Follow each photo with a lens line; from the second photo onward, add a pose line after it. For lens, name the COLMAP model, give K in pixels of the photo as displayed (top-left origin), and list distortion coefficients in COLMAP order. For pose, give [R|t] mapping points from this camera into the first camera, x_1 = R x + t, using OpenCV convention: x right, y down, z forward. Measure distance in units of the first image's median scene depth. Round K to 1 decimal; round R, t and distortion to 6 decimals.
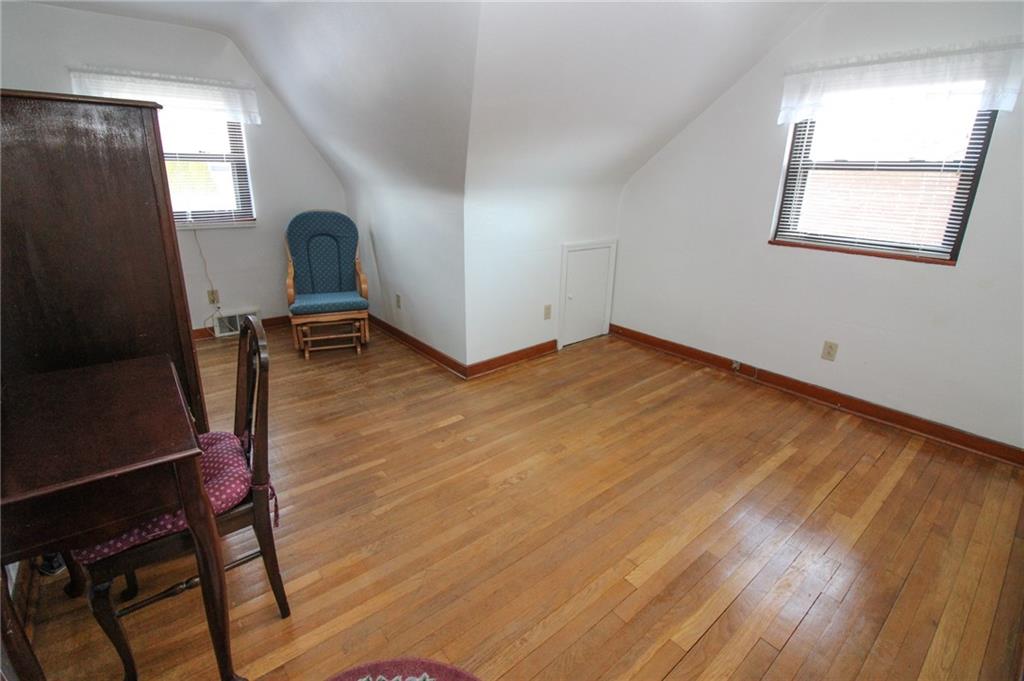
lens RADIAL K [[475.3, 0, 508.4], [0, 475.3, 323.8], [0, 0, 1]] dist [-0.016848, -0.000344]
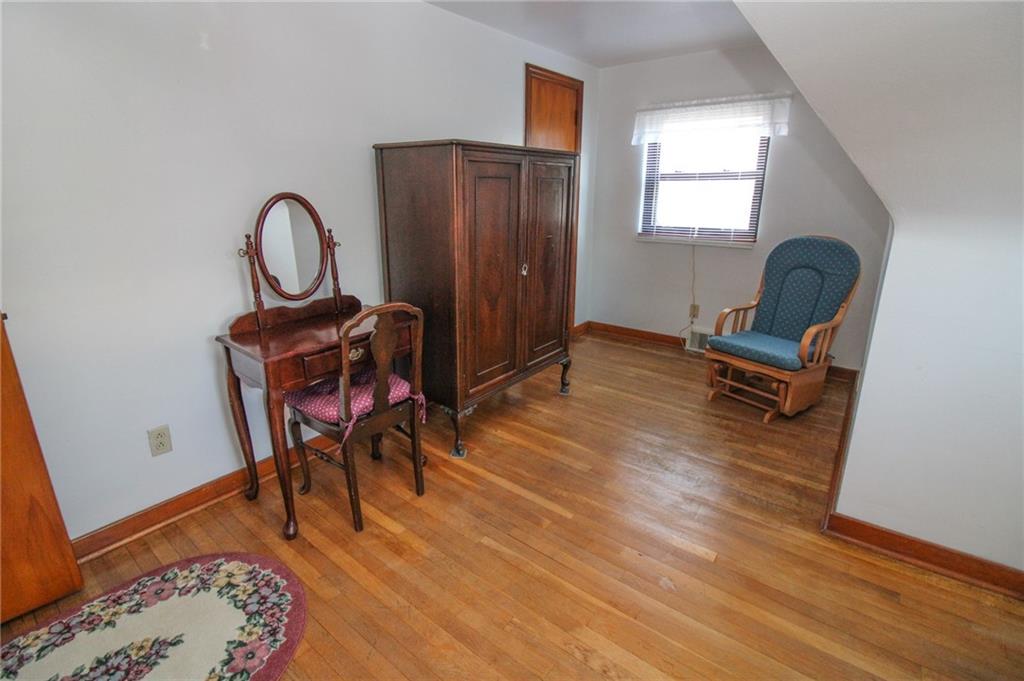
lens RADIAL K [[475.3, 0, 508.4], [0, 475.3, 323.8], [0, 0, 1]] dist [-0.016848, -0.000344]
pose [[0.206352, 0.244268, -0.947498, 0.305979], [-0.284687, 0.941435, 0.180704, -0.114297], [0.936148, 0.232451, 0.263807, 0.400162]]
